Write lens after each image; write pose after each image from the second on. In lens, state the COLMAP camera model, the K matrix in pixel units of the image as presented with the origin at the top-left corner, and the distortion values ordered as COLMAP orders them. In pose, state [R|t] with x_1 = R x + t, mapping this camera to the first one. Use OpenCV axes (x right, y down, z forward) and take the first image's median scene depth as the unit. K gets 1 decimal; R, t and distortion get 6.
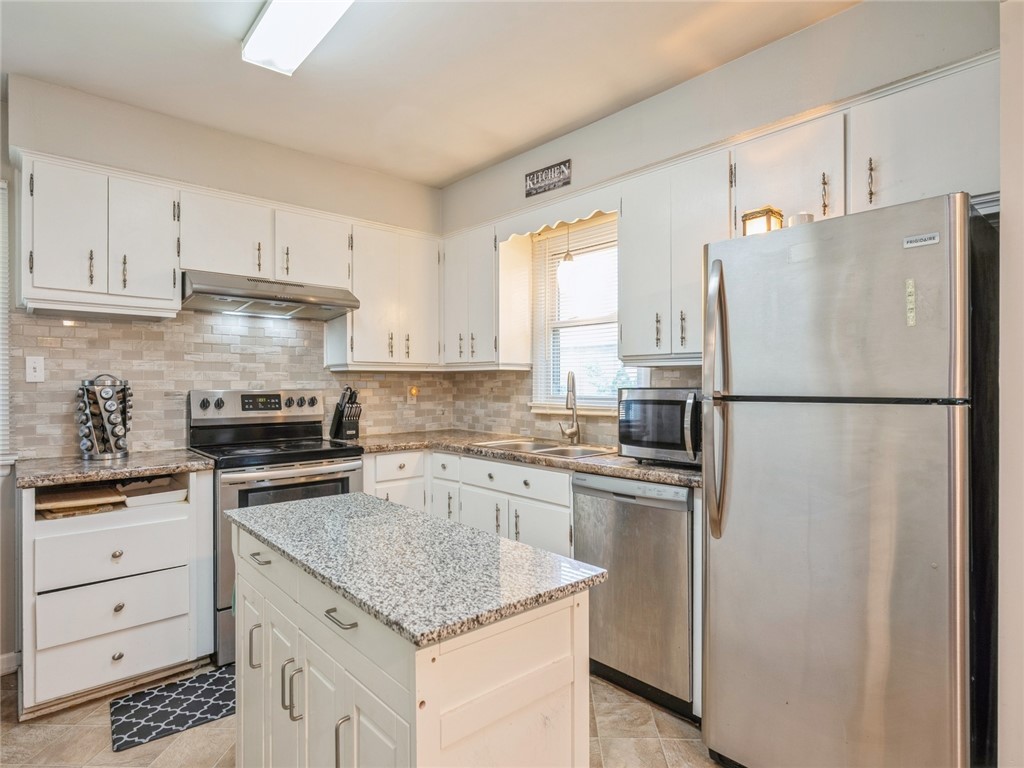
lens RADIAL K [[565.2, 0, 510.5], [0, 565.2, 379.5], [0, 0, 1]] dist [-0.001284, 0.000564]
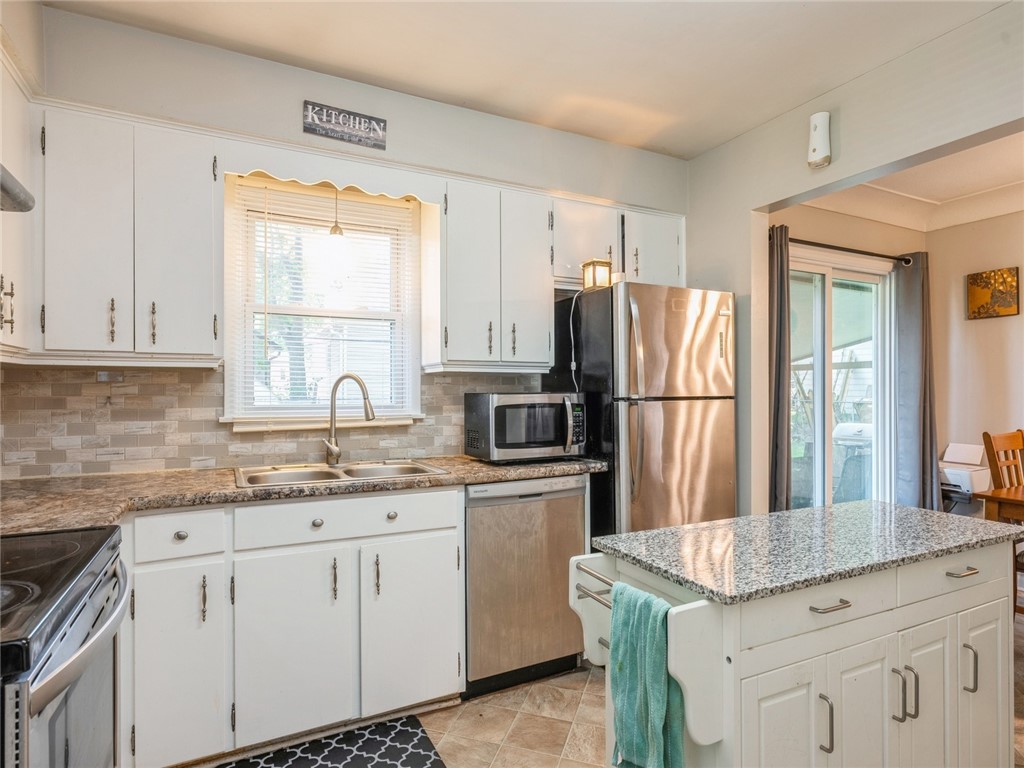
lens RADIAL K [[570.7, 0, 512.0], [0, 570.7, 384.0], [0, 0, 1]] dist [-0.001472, -0.000468]
pose [[0.260143, 0.008036, 0.965537, -0.612396], [-0.005764, 0.999960, -0.006769, 0.004032], [-0.965553, -0.003804, 0.260179, 0.558330]]
